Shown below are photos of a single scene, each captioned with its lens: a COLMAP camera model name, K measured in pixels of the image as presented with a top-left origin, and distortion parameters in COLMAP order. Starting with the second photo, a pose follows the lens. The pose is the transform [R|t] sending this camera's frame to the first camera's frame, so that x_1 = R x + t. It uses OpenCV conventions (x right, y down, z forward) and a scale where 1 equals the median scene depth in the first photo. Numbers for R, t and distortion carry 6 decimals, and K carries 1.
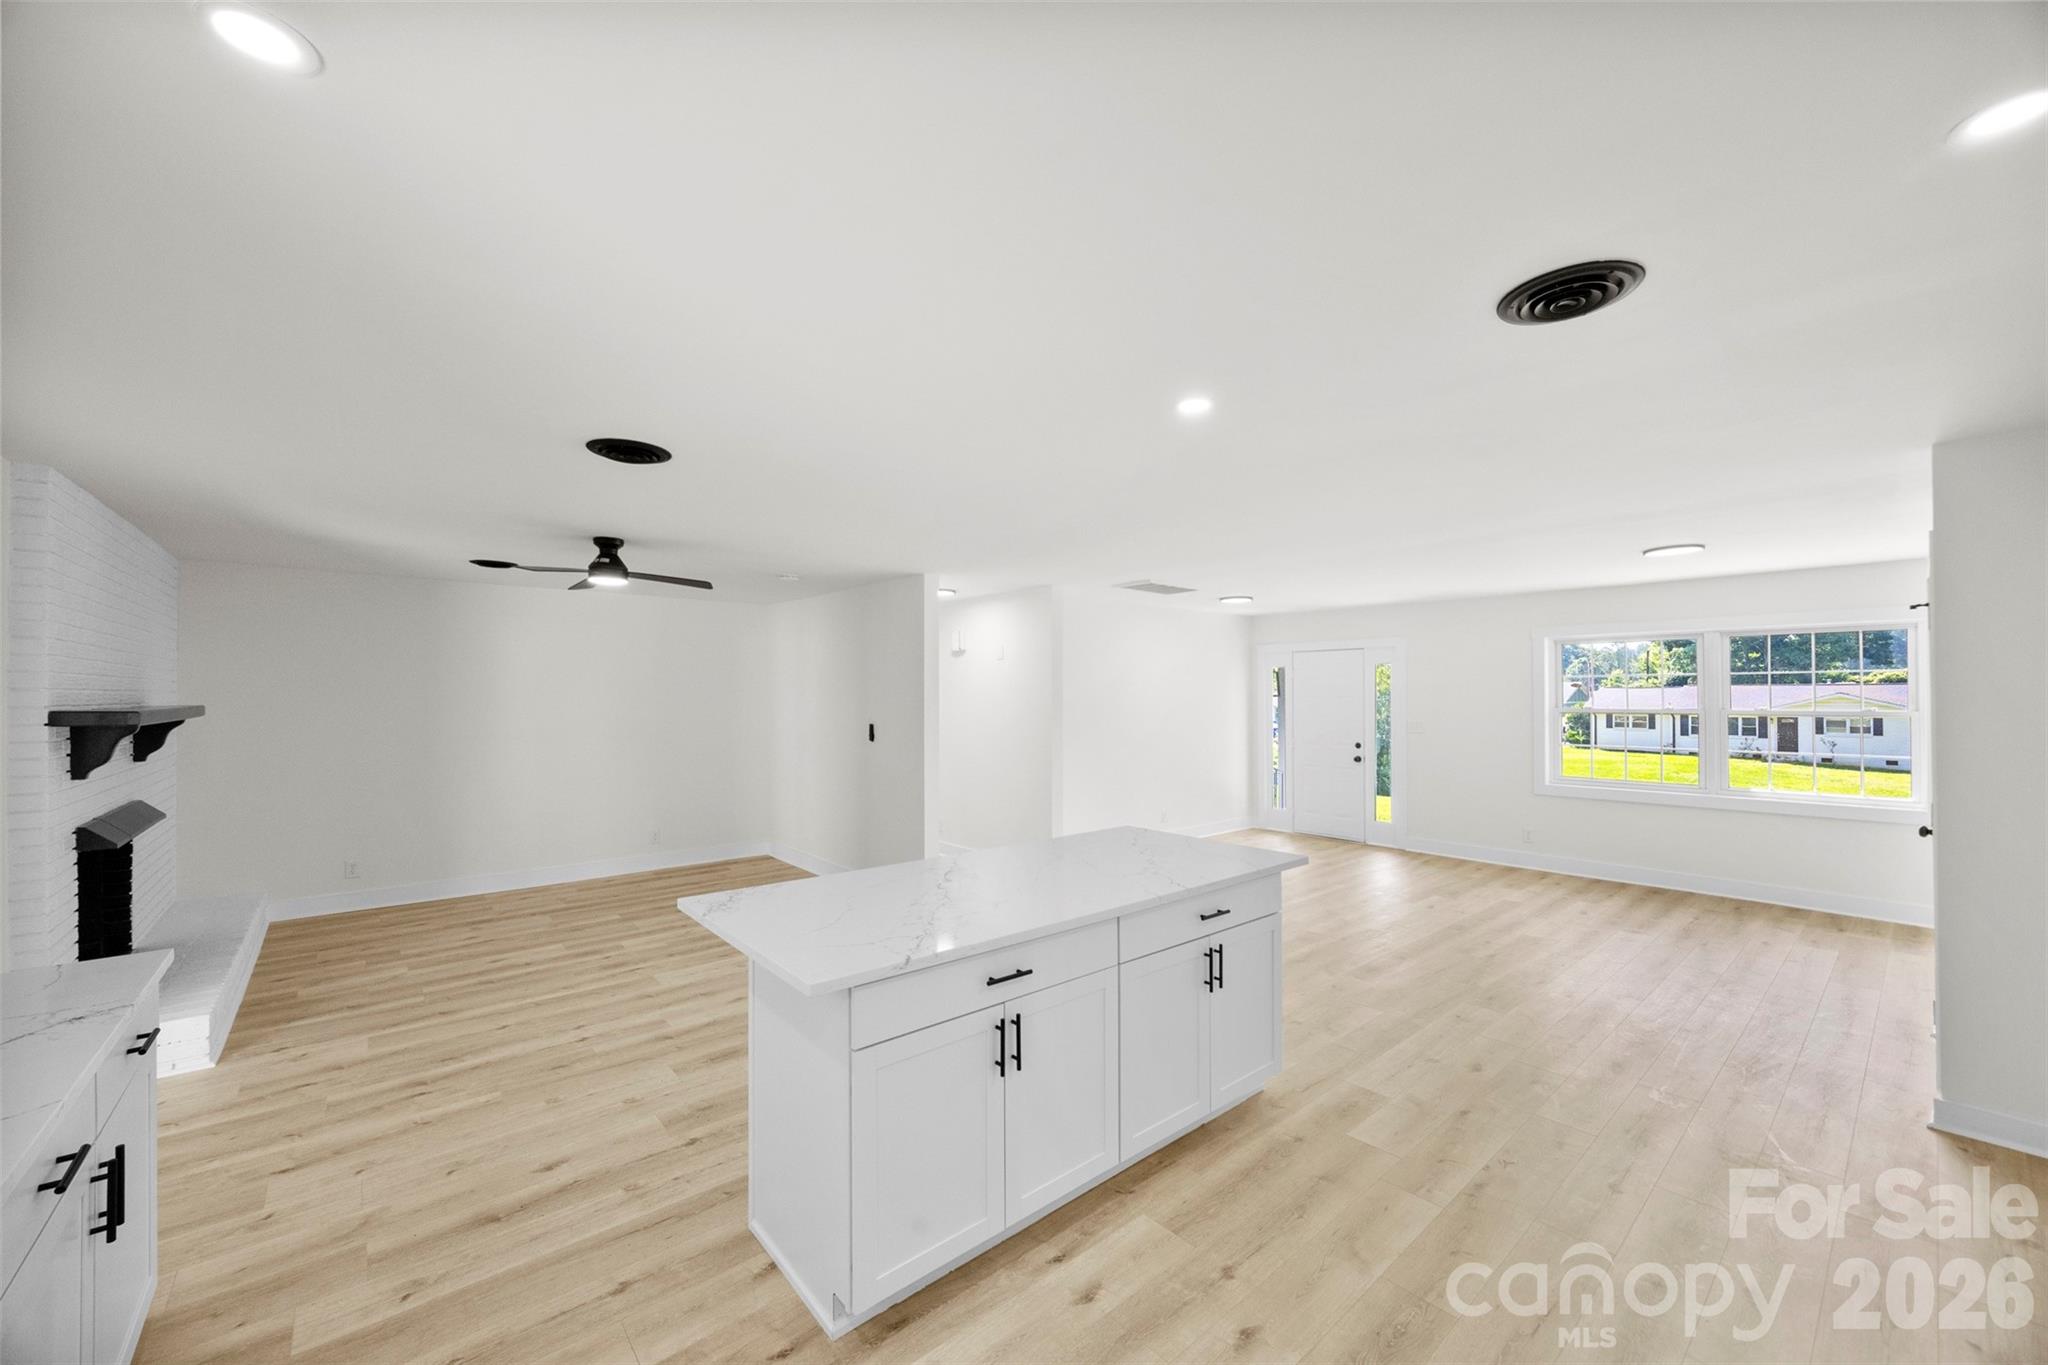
lens RADIAL K [[783.2, 0, 1036.9], [0, 783.2, 687.8], [0, 0, 1]] dist [-0.001163, -0.000386]
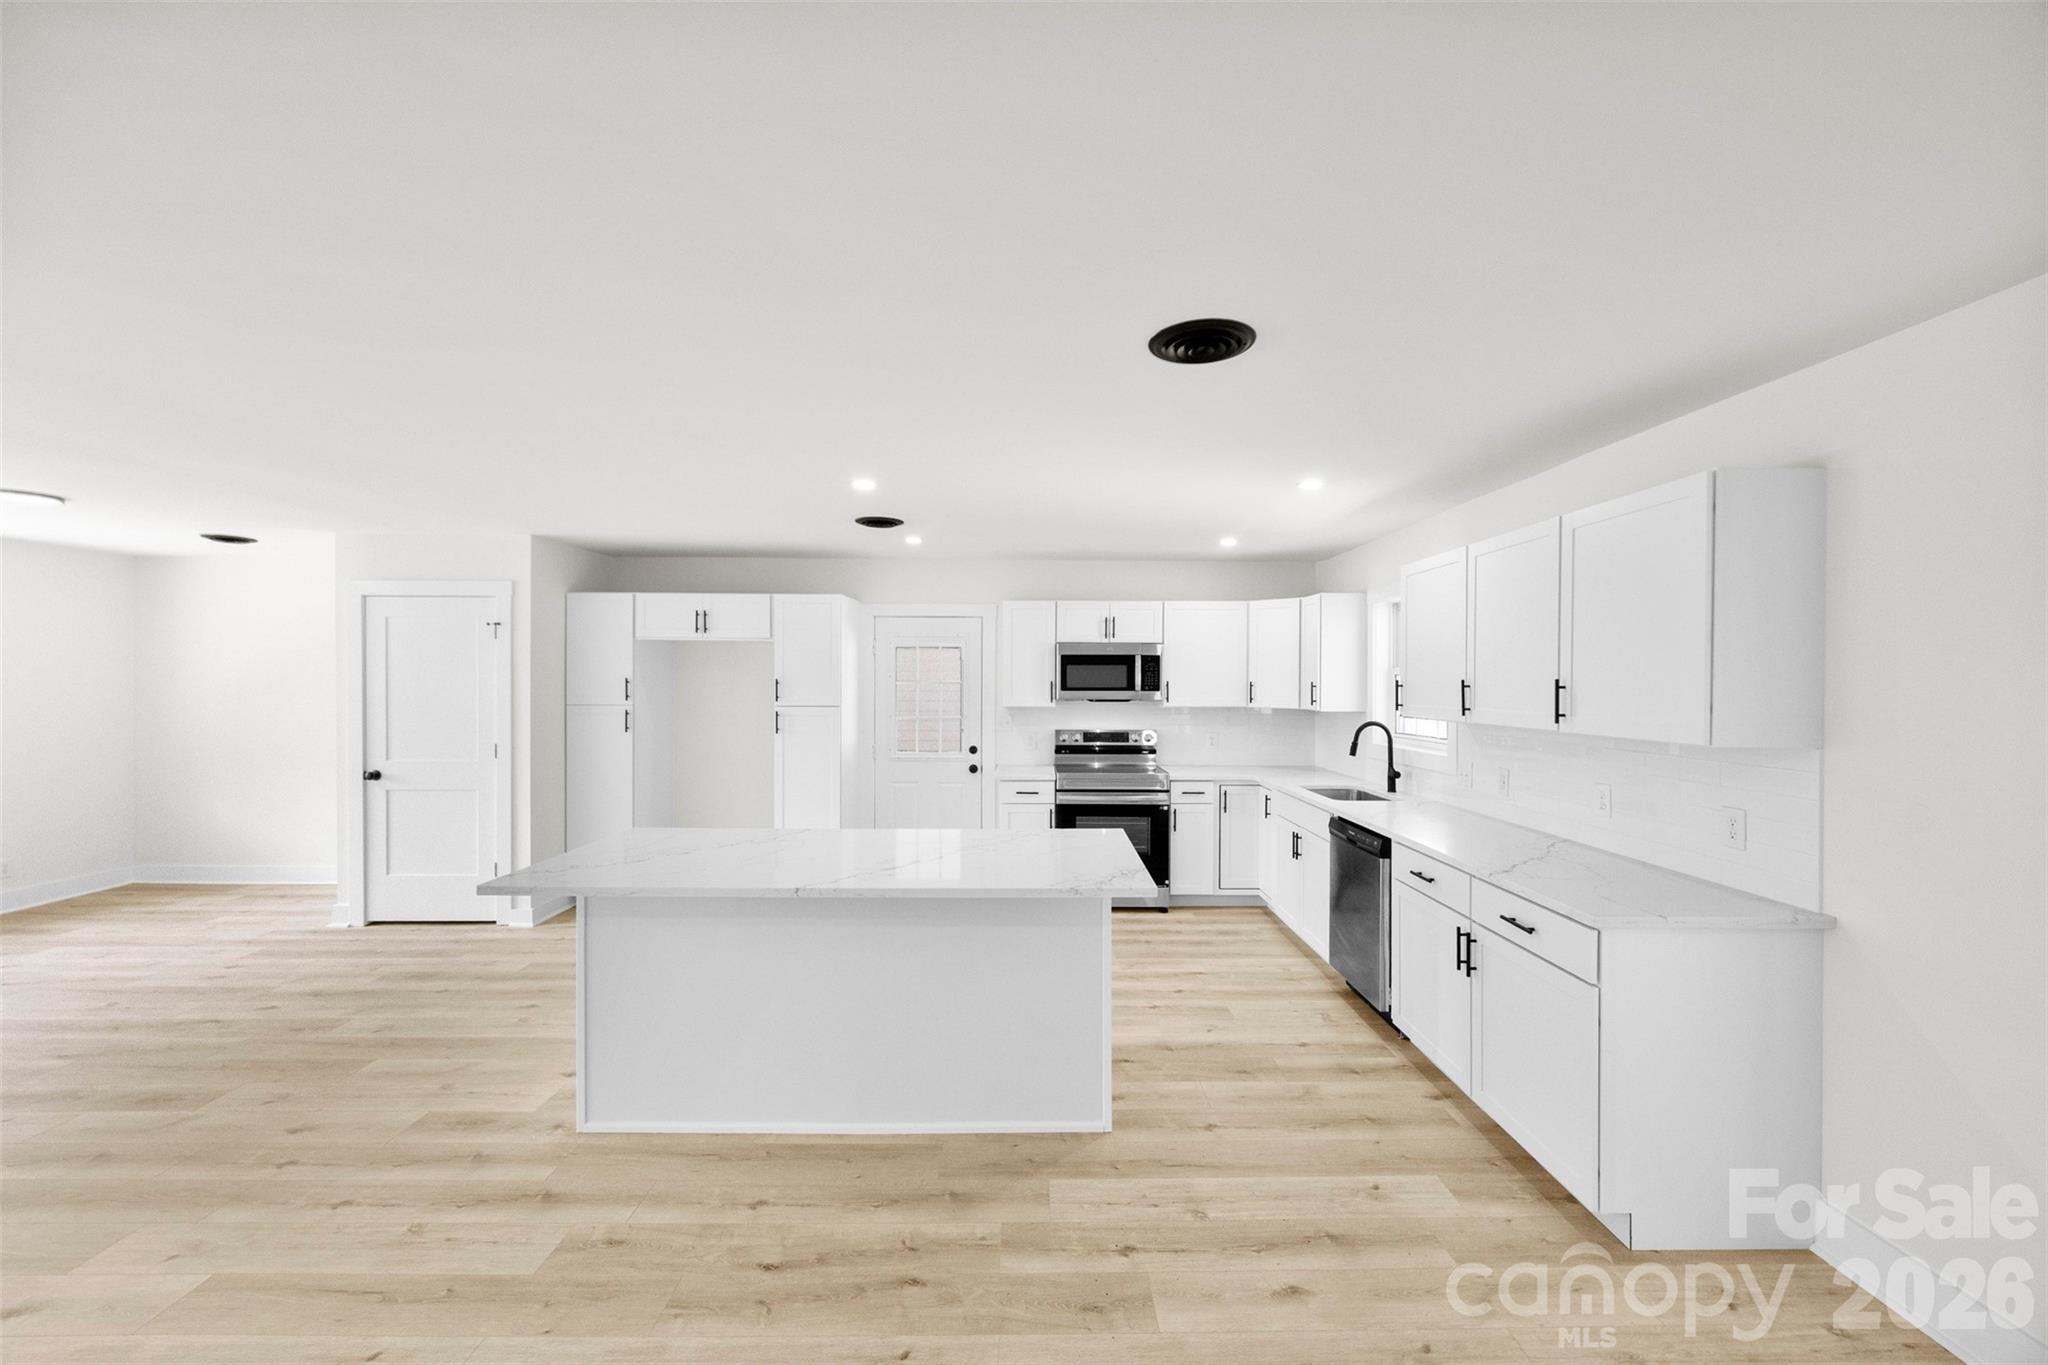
lens RADIAL K [[798.8, 0, 1034.8], [0, 798.8, 678.9], [0, 0, 1]] dist [-0.001050, -0.000469]
pose [[-0.759246, 0.002045, 0.650801, -0.554201], [-0.006193, 0.999927, -0.010367, 0.013373], [-0.650775, -0.011902, -0.759178, 1.040468]]
